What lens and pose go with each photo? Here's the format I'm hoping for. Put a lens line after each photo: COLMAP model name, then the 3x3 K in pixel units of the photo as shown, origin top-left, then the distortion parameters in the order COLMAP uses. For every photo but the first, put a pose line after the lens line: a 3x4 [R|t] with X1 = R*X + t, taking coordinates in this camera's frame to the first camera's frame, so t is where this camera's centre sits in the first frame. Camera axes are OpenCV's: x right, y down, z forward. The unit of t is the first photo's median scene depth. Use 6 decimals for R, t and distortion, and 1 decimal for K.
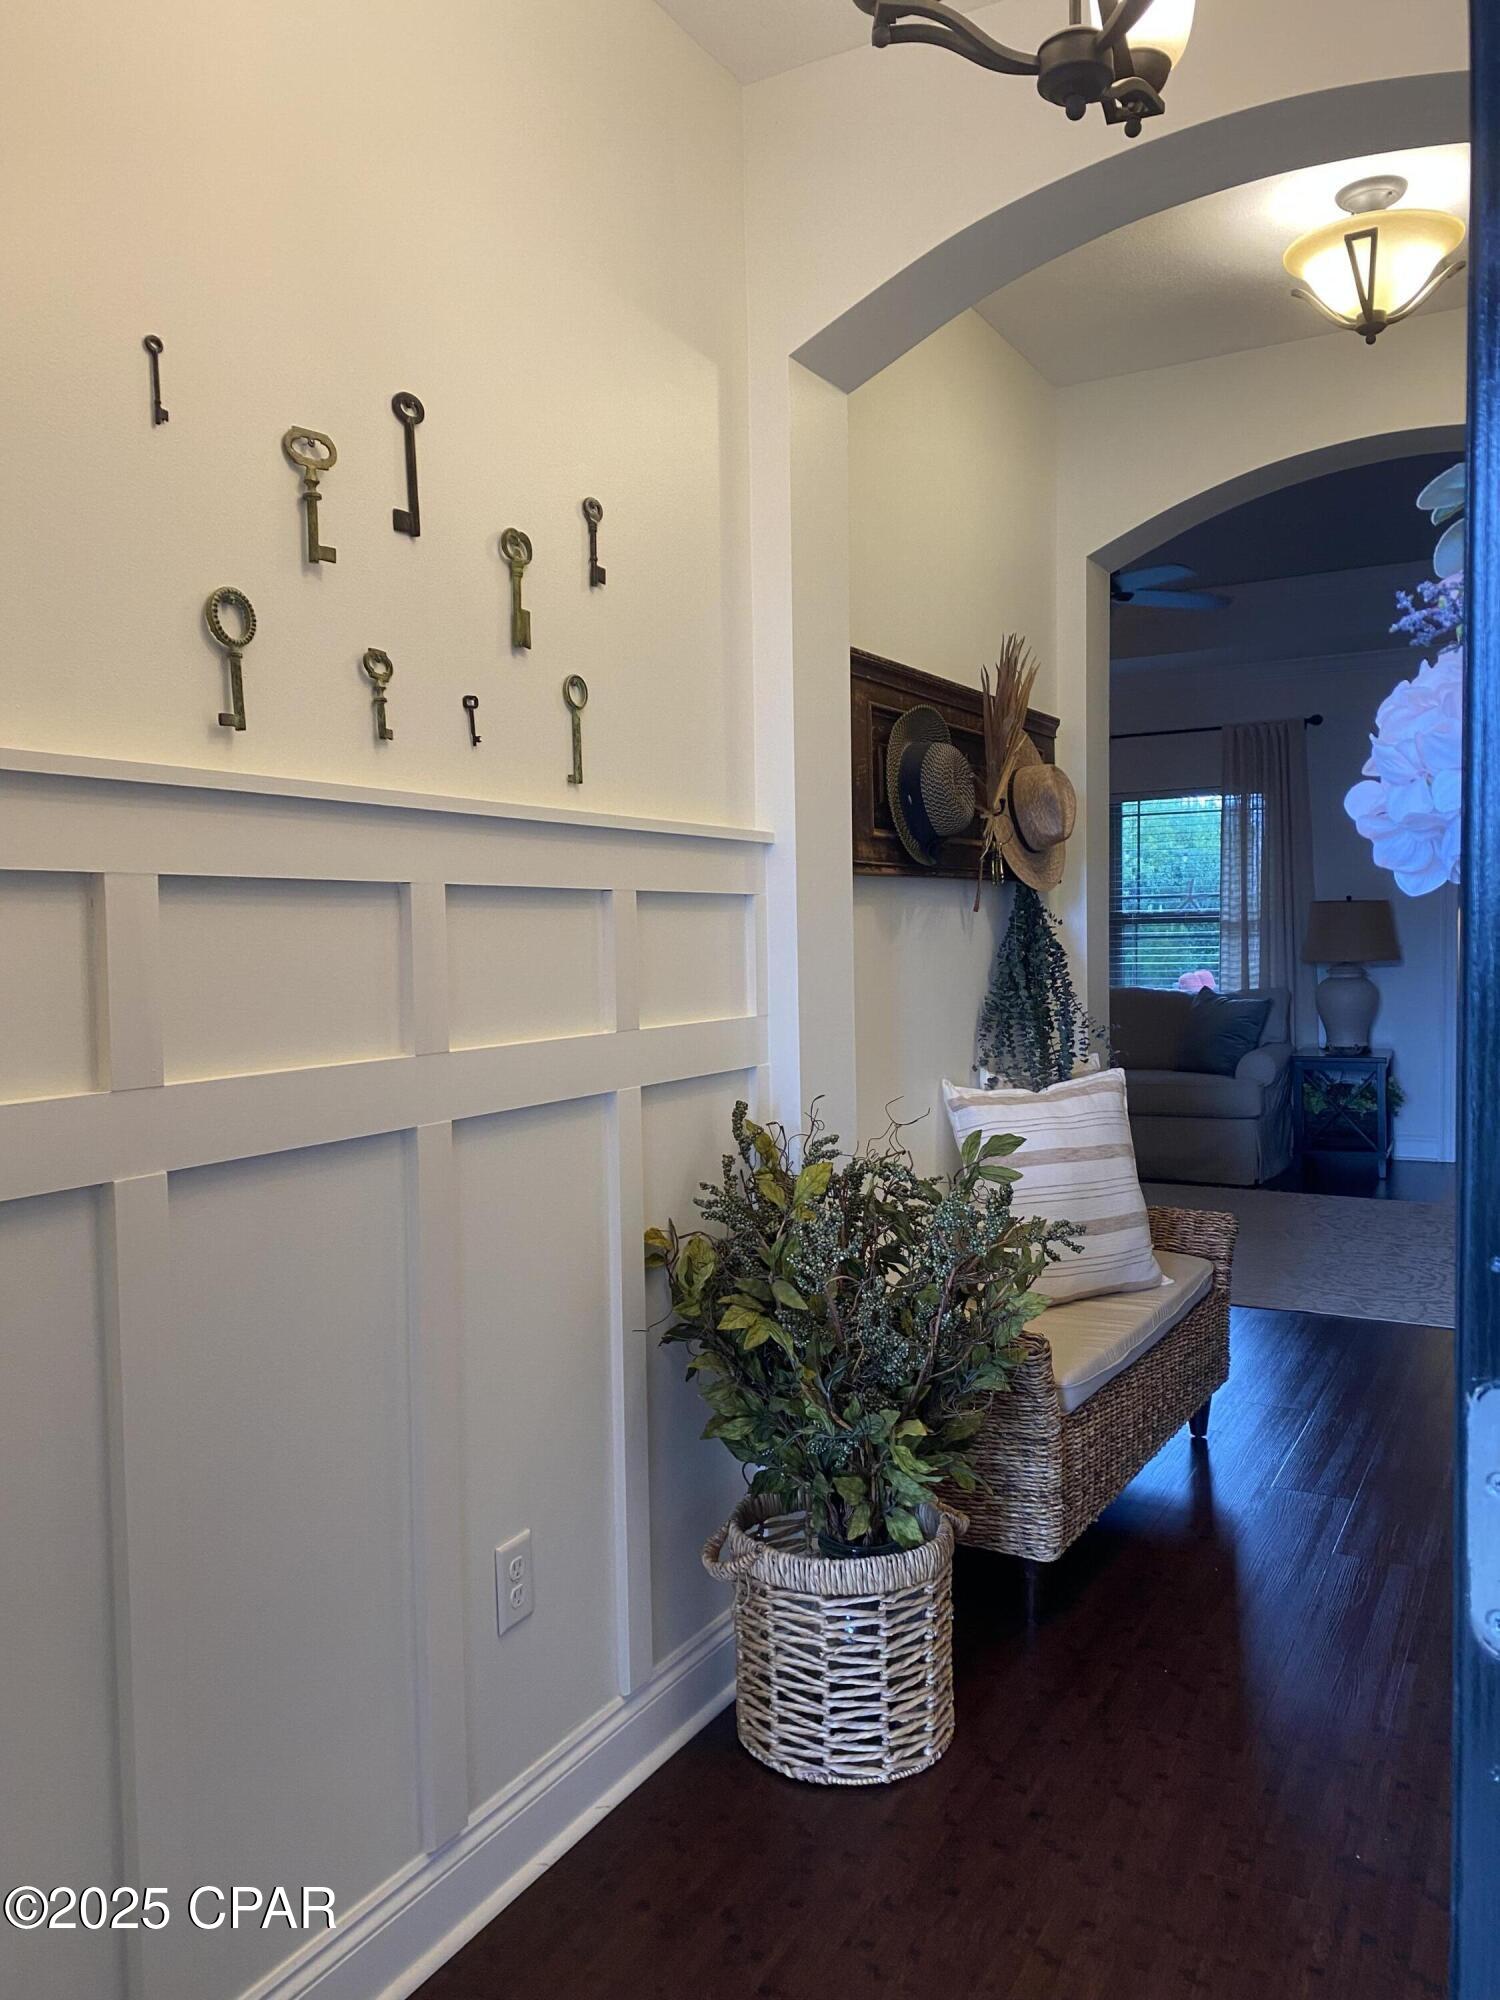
lens RADIAL K [[1489.0, 0, 750.0], [0, 1489.0, 1000.0], [0, 0, 1]] dist [0.052652, -0.151554]
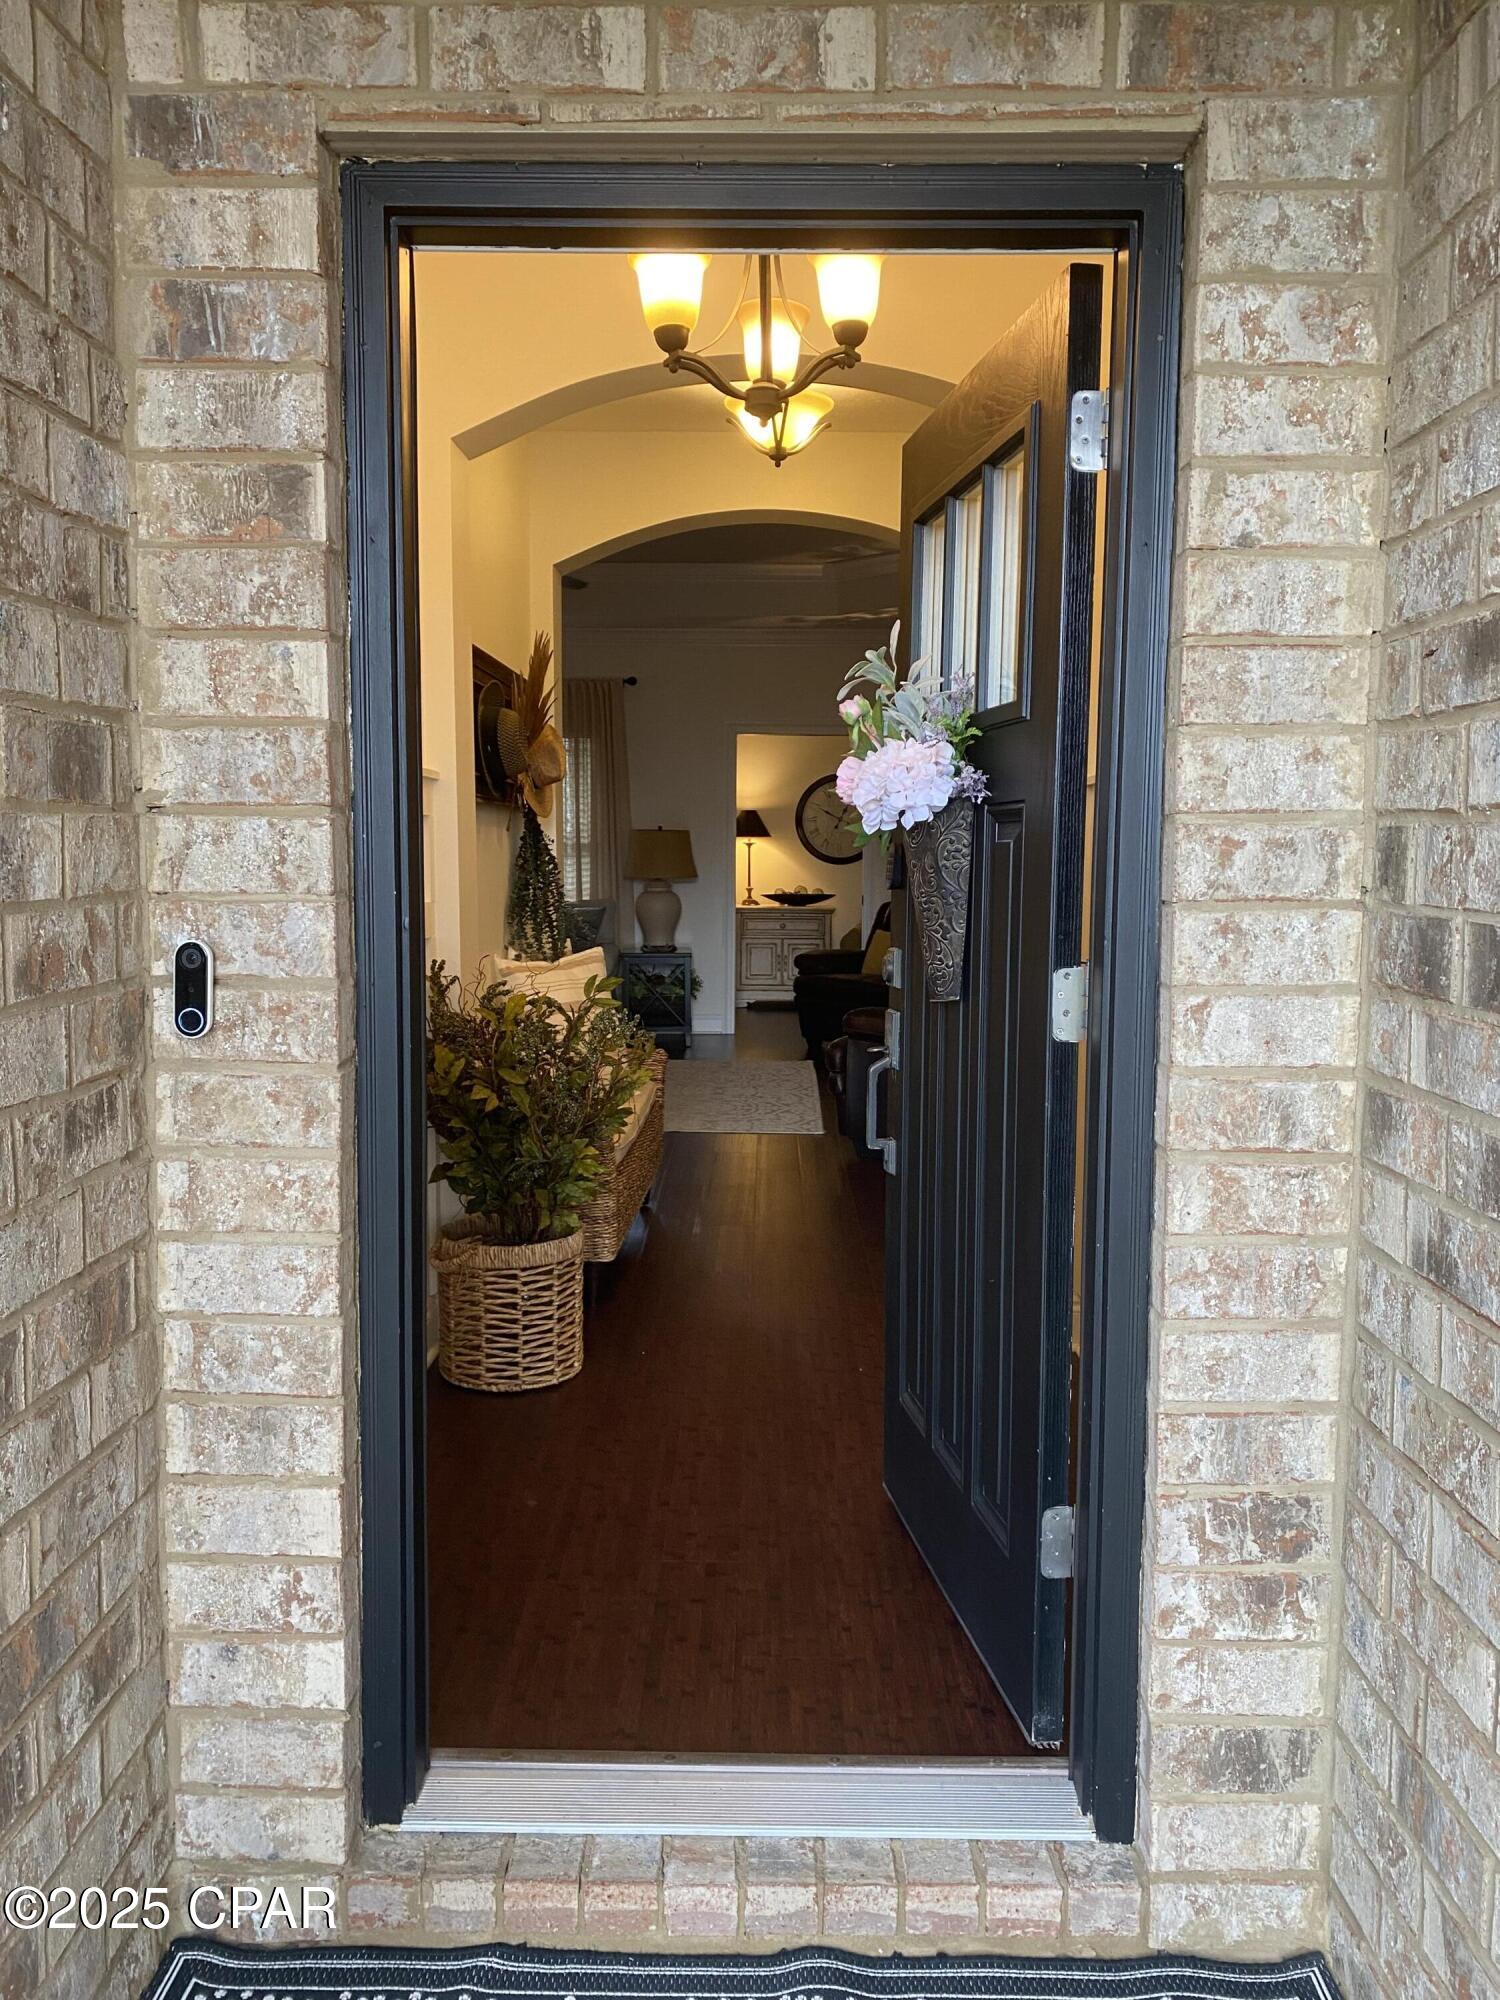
lens RADIAL K [[1506.2, 0, 751.4], [0, 1506.2, 990.2], [0, 0, 1]] dist [0.046557, -0.060654]
pose [[0.871309, -0.021502, 0.490264, -0.501708], [-0.001094, 0.998952, 0.045756, 0.032746], [-0.490734, -0.040404, 0.870372, -0.477231]]
